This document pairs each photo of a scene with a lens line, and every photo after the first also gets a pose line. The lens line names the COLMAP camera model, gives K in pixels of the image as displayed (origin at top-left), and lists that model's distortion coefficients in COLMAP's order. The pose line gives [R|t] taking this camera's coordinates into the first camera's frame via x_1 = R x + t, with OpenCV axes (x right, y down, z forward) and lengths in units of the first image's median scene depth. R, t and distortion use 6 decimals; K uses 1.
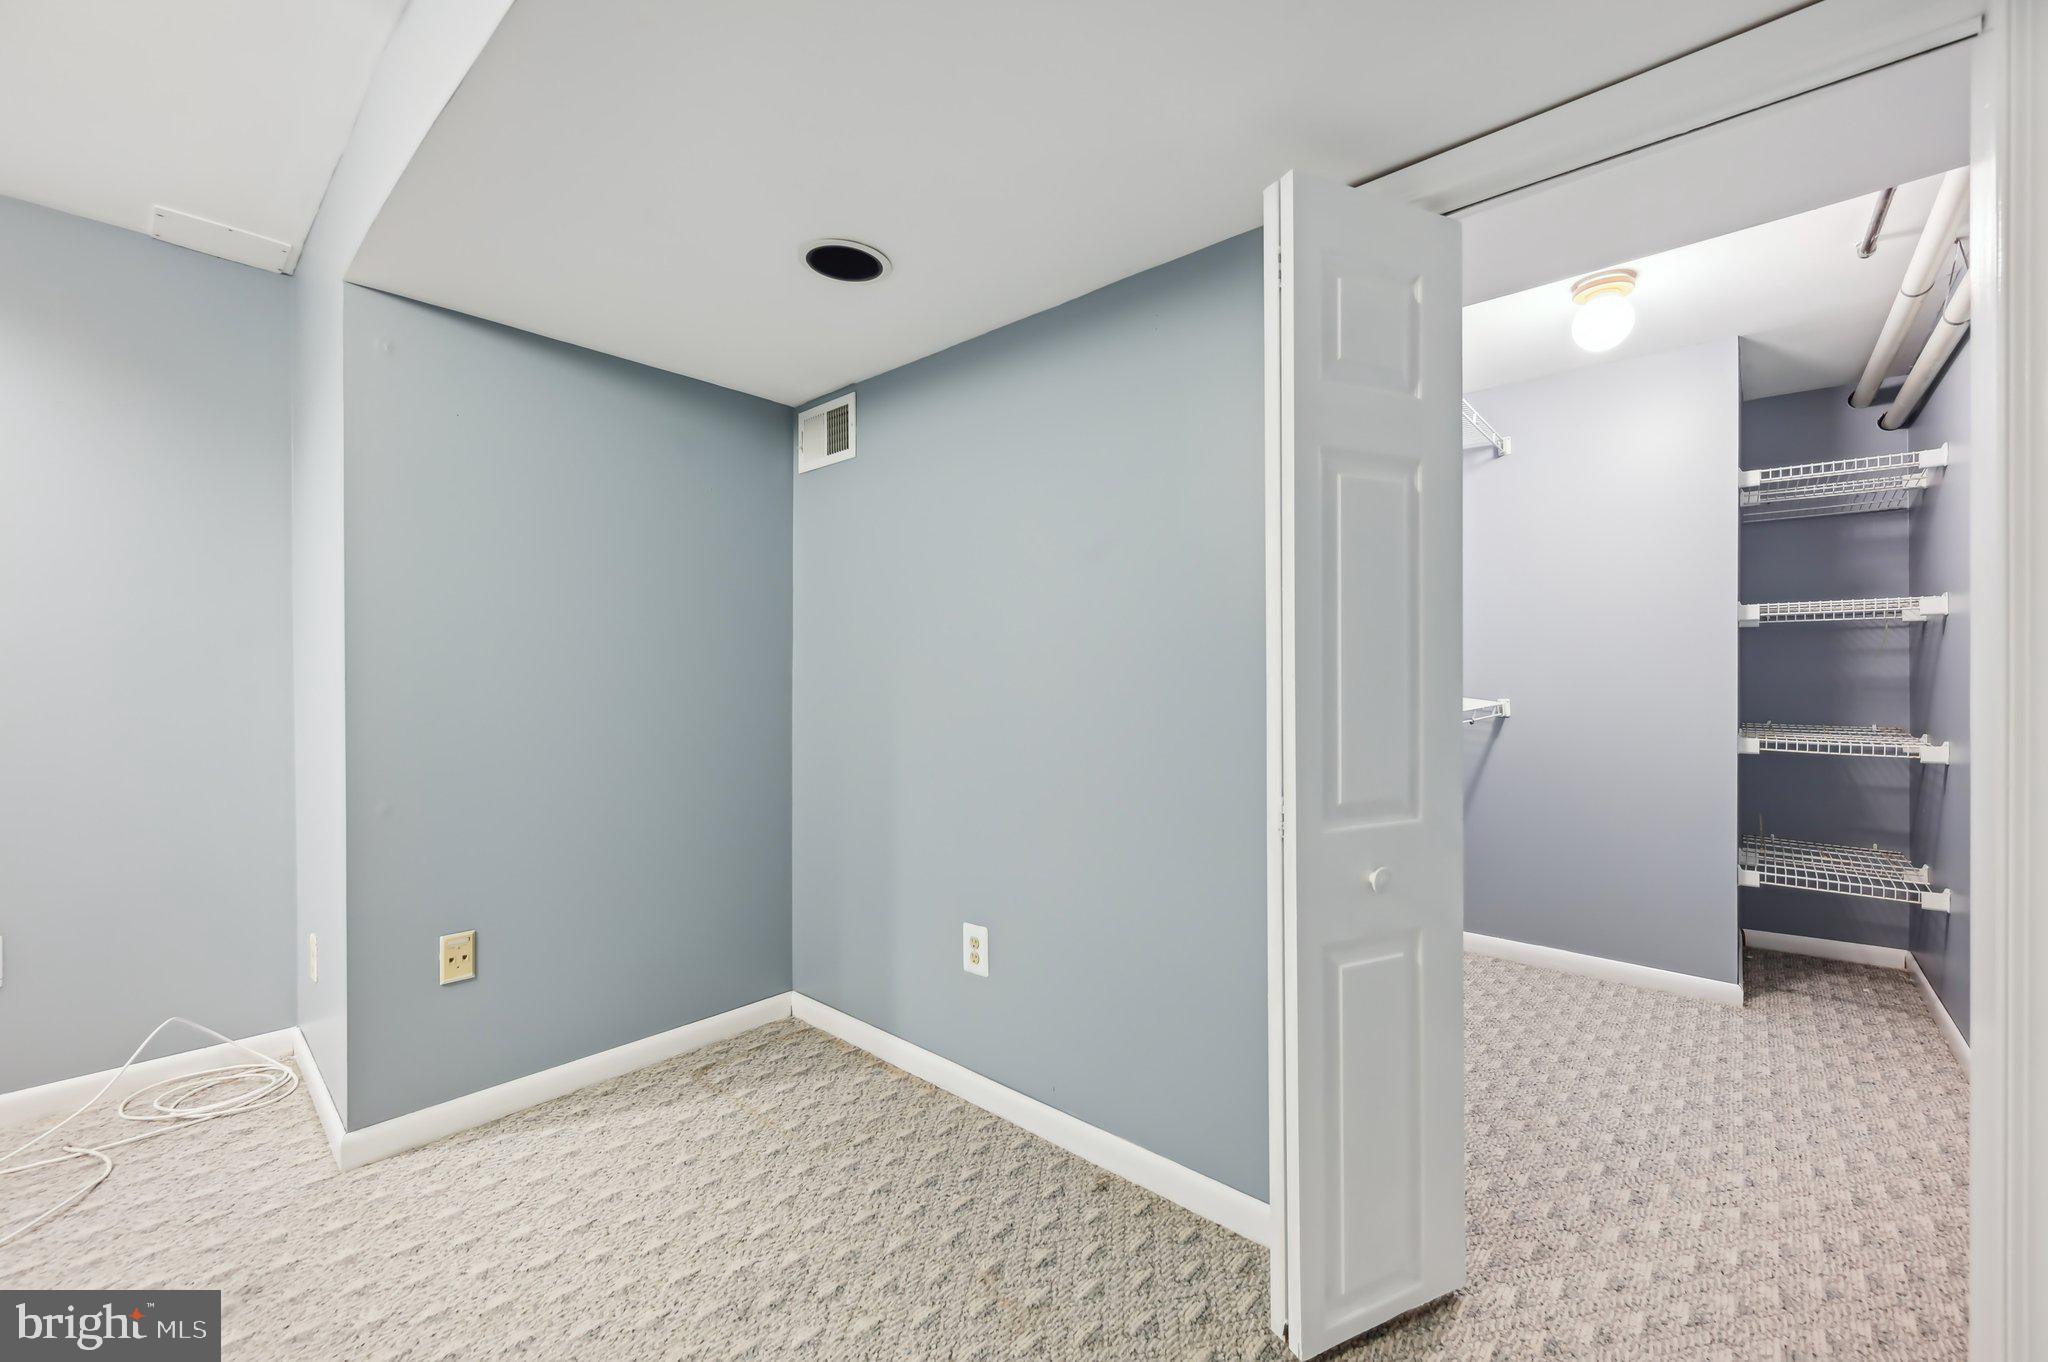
lens RADIAL K [[815.8, 0, 1036.8], [0, 815.8, 686.9], [0, 0, 1]] dist [0.002167, 0.000004]
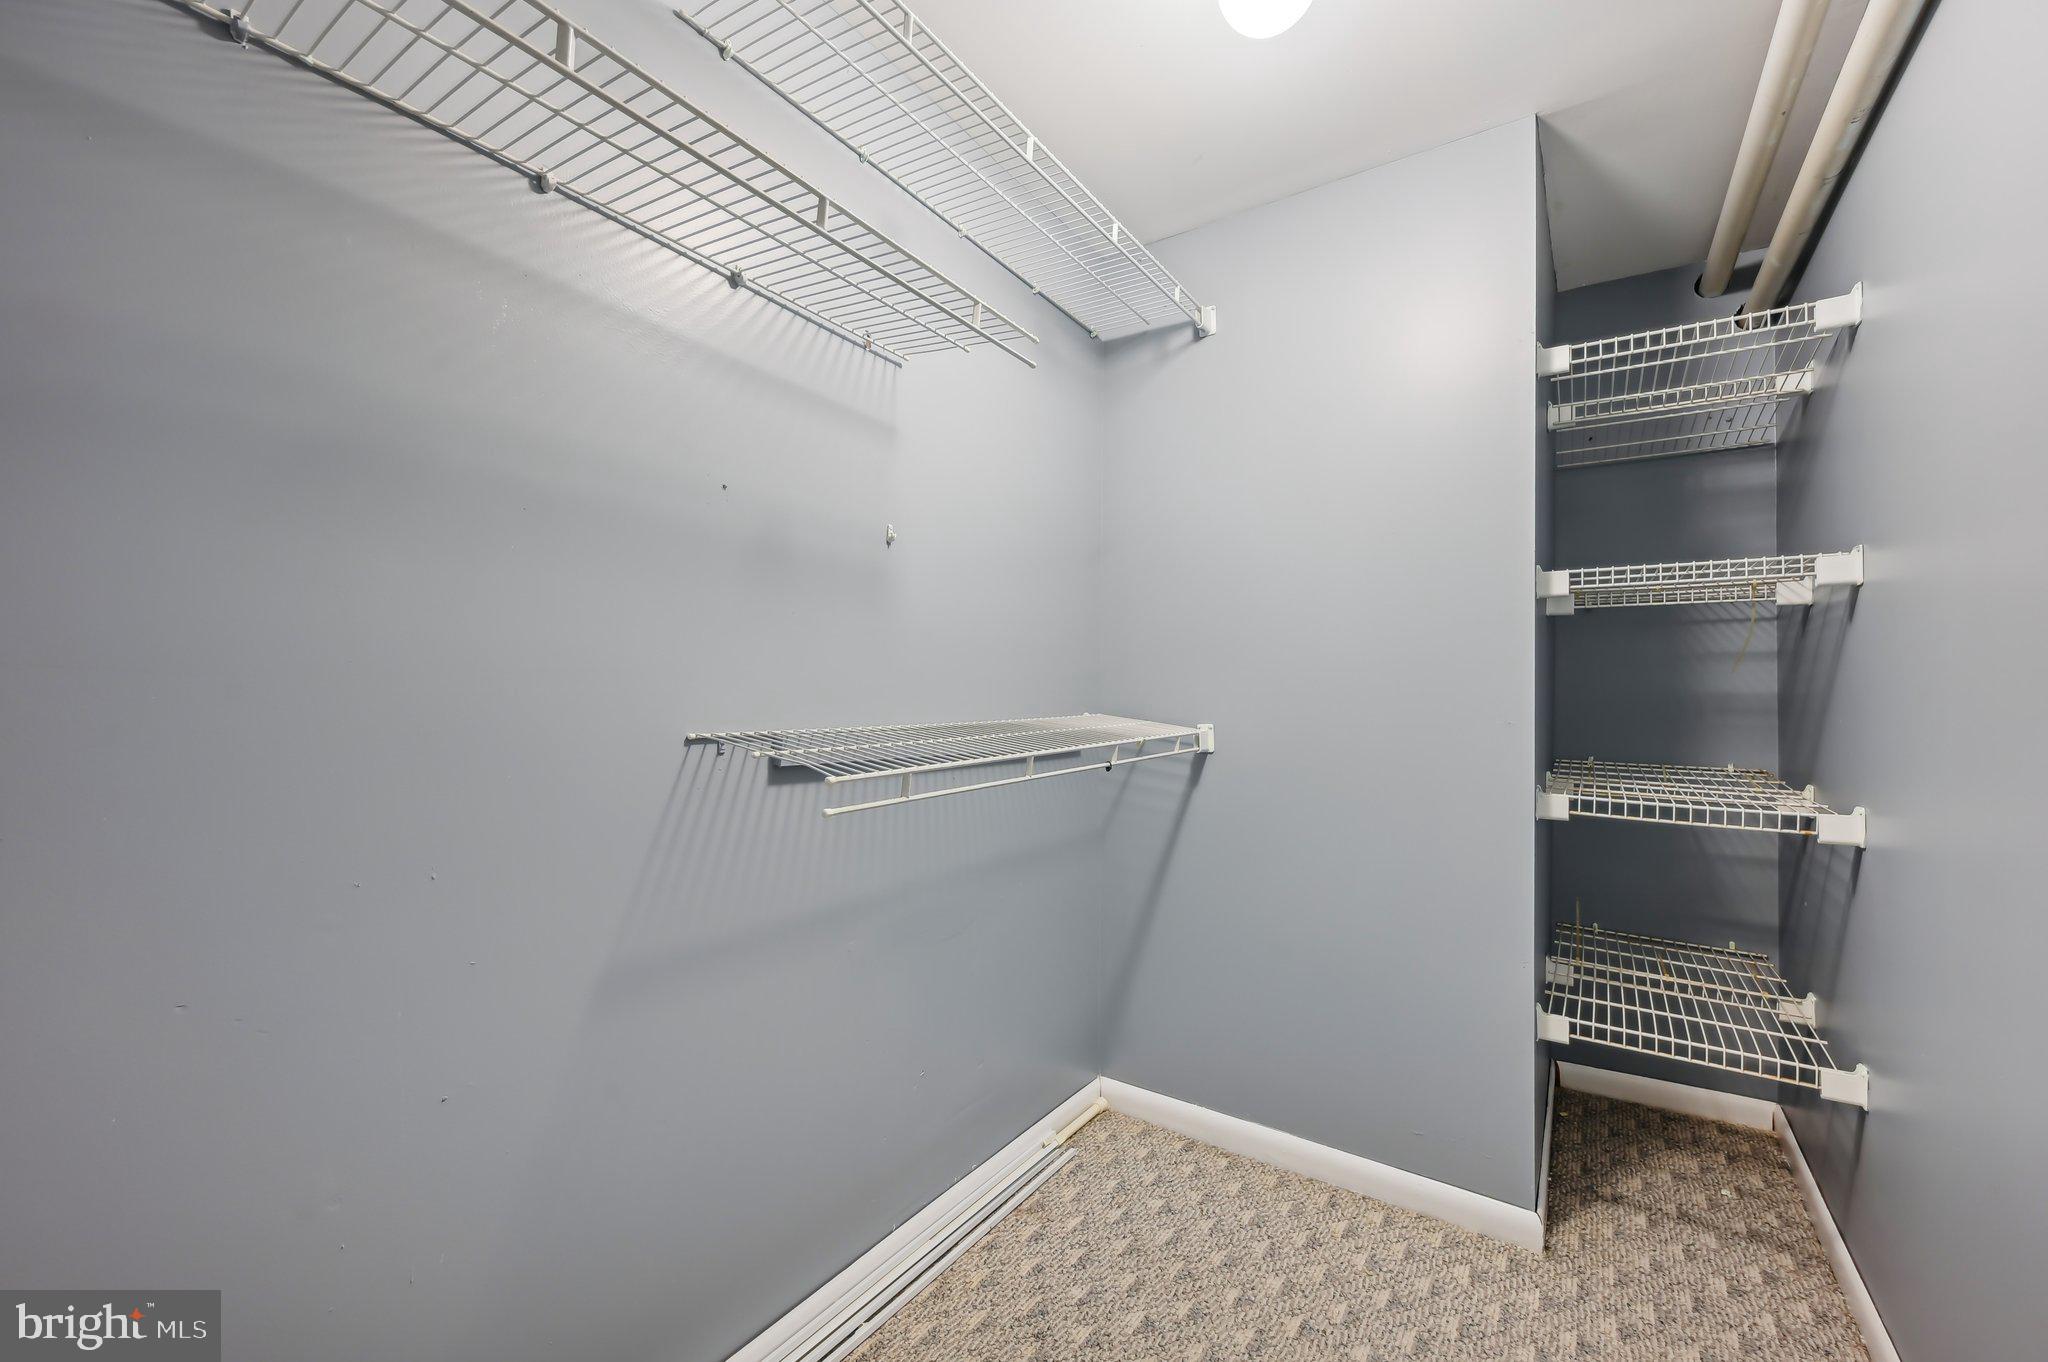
lens RADIAL K [[850.9, 0, 1021.2], [0, 850.9, 690.4], [0, 0, 1]] dist [0.001093, 0.000080]
pose [[0.992098, 0.008671, 0.125169, 0.393856], [-0.007325, 0.999910, -0.011211, -0.002868], [-0.125255, 0.010205, 0.992072, 0.416376]]
